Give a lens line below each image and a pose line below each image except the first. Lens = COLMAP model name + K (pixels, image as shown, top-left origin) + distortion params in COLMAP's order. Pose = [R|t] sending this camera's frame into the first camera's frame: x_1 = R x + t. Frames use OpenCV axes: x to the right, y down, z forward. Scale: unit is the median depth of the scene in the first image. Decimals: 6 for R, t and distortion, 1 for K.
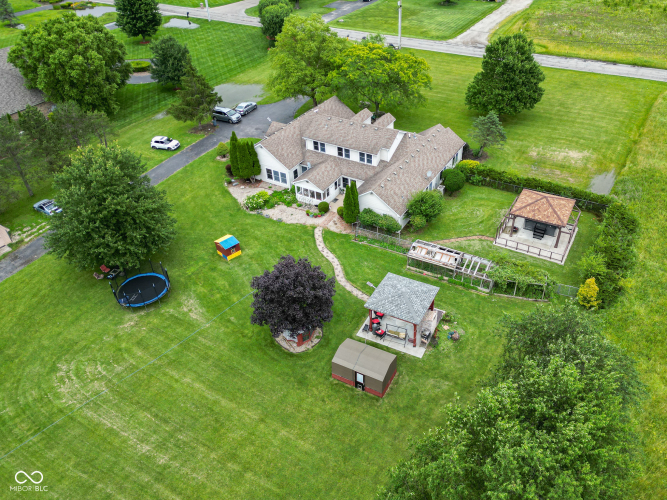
lens RADIAL K [[468.5, 0, 335.5], [0, 468.5, 251.2], [0, 0, 1]] dist [0.049473, -0.029415]
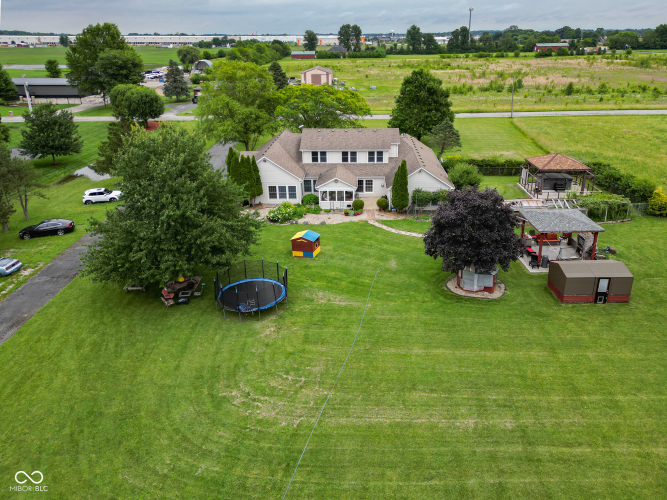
lens RADIAL K [[468.5, 0, 328.5], [0, 468.5, 253.4], [0, 0, 1]] dist [0.049473, -0.029415]
pose [[0.893861, -0.174679, 0.412917, -0.453308], [0.273412, 0.942285, -0.193246, 0.148448], [-0.355330, 0.285632, 0.890031, 0.229062]]
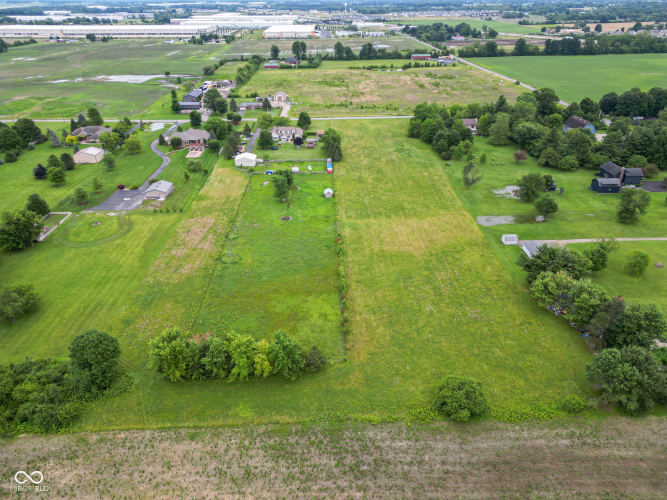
lens RADIAL K [[468.5, 0, 332.6], [0, 468.5, 250.2], [0, 0, 1]] dist [0.049473, -0.029415]
pose [[0.855021, -0.231285, 0.464161, -2.481829], [0.312575, 0.944028, -0.105393, 1.914673], [-0.413806, 0.235198, 0.879458, -3.894234]]
